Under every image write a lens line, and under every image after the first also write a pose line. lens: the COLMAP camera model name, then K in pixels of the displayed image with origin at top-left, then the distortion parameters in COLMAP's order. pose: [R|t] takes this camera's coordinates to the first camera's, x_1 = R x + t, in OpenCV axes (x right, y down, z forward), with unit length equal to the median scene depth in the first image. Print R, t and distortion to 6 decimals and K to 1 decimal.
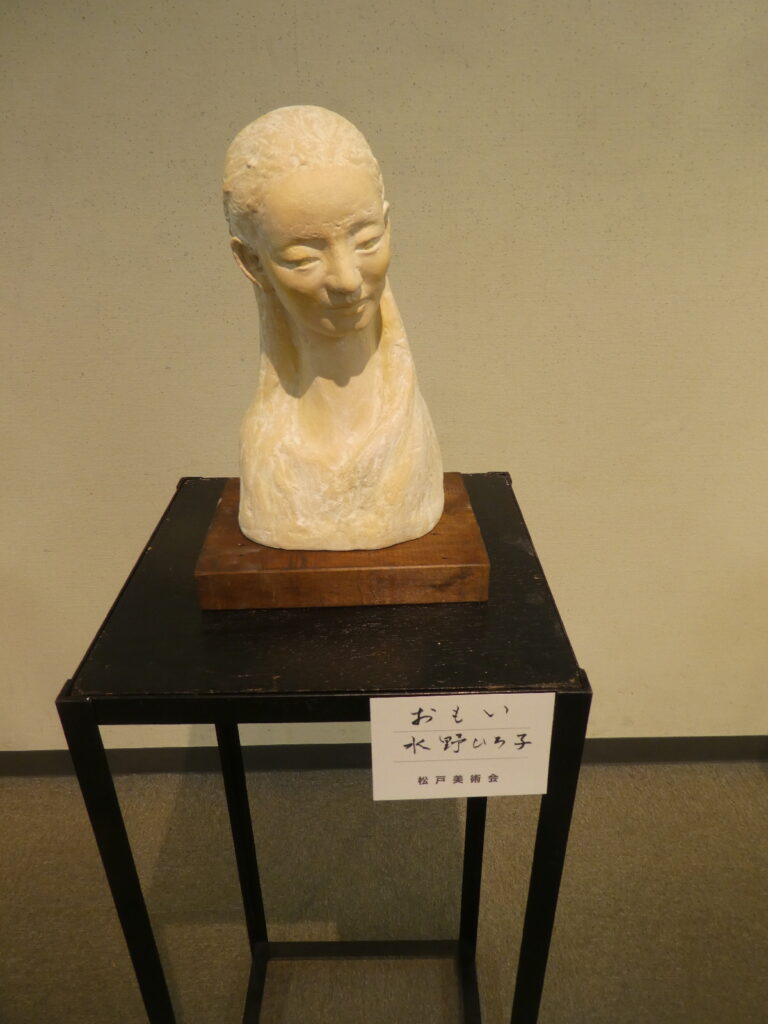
lens RADIAL K [[770.3, 0, 384.4], [0, 770.3, 544.1], [0, 0, 1]] dist [-0.010826, -0.000415]
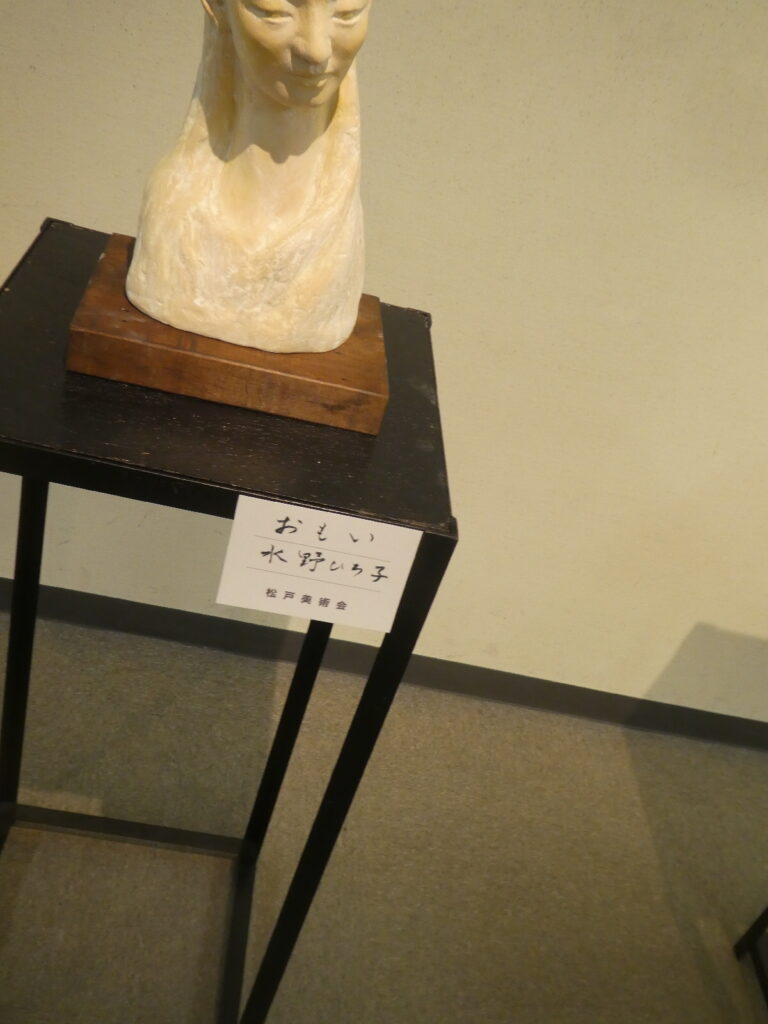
lens RADIAL K [[952.2, 0, 384.0], [0, 952.2, 512.0], [0, 0, 1]] dist [0.015787, 0.008302]
pose [[0.962153, 0.220803, 0.159711, -0.023272], [-0.239408, 0.964854, 0.108351, 0.035765], [-0.130174, -0.142486, 0.981199, -0.157783]]
